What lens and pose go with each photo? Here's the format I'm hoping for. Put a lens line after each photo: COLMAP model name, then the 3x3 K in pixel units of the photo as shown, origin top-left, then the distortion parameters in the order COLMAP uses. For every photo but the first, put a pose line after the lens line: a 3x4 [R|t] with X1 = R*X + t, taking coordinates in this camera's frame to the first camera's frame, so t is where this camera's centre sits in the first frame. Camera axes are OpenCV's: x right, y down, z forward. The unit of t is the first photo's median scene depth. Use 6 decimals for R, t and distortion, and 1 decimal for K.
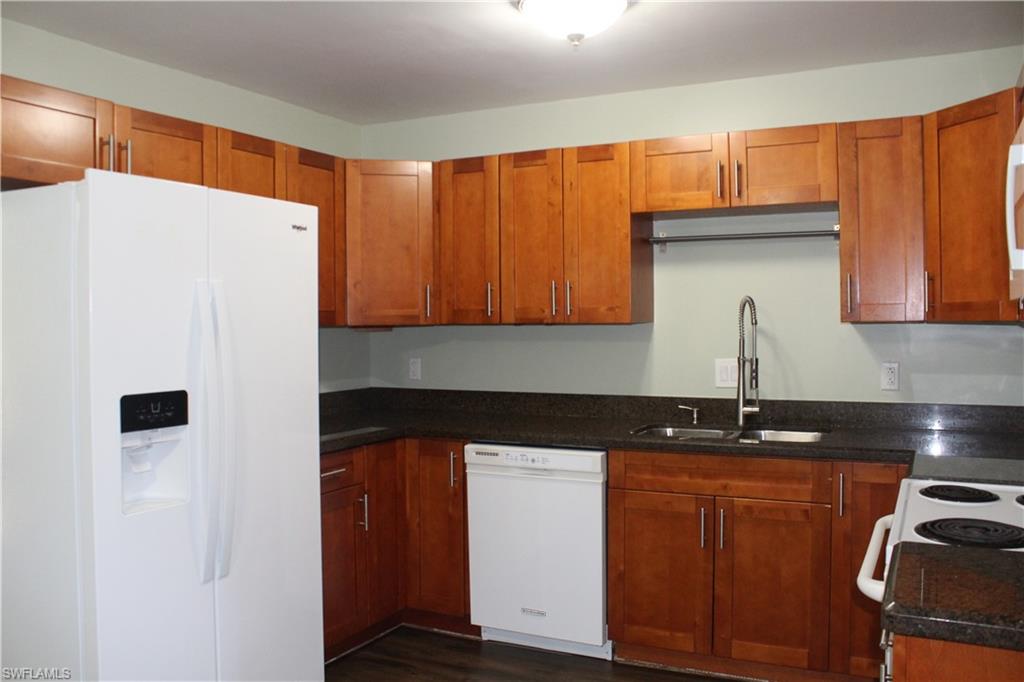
lens RADIAL K [[858.5, 0, 511.4], [0, 858.5, 304.6], [0, 0, 1]] dist [-0.088539, 0.005845]
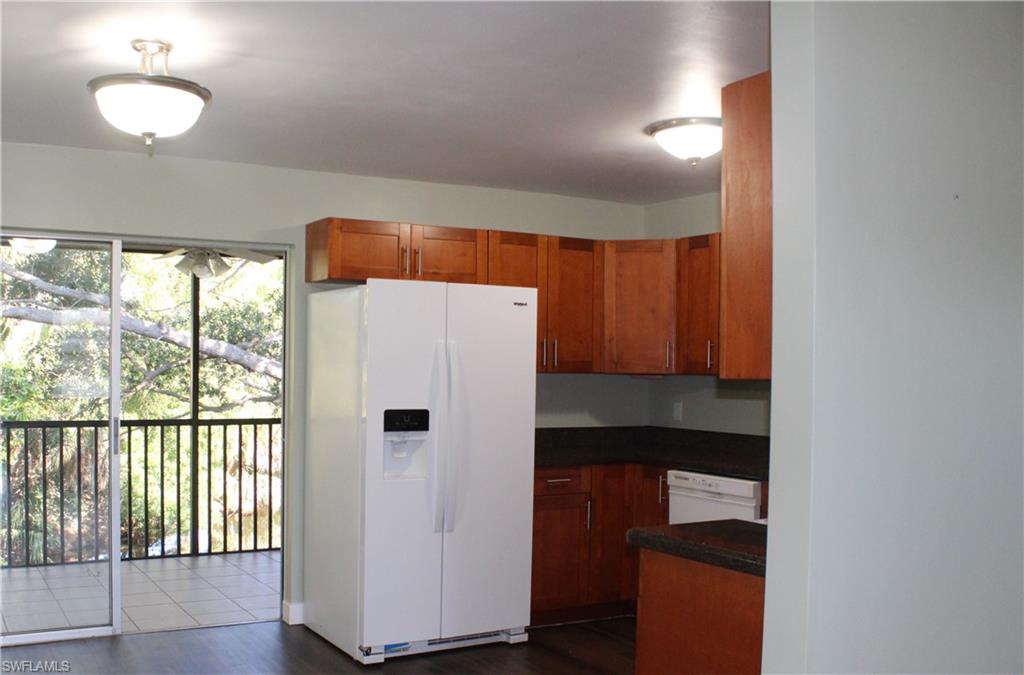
lens RADIAL K [[1093.6, 0, 512.0], [0, 1093.6, 337.5], [0, 0, 1]] dist [-0.001890, 0.000444]
pose [[0.846798, 0.008280, -0.531850, 0.618387], [-0.012572, 0.999911, -0.004450, -0.021143], [0.531765, 0.010454, 0.846827, -0.492573]]
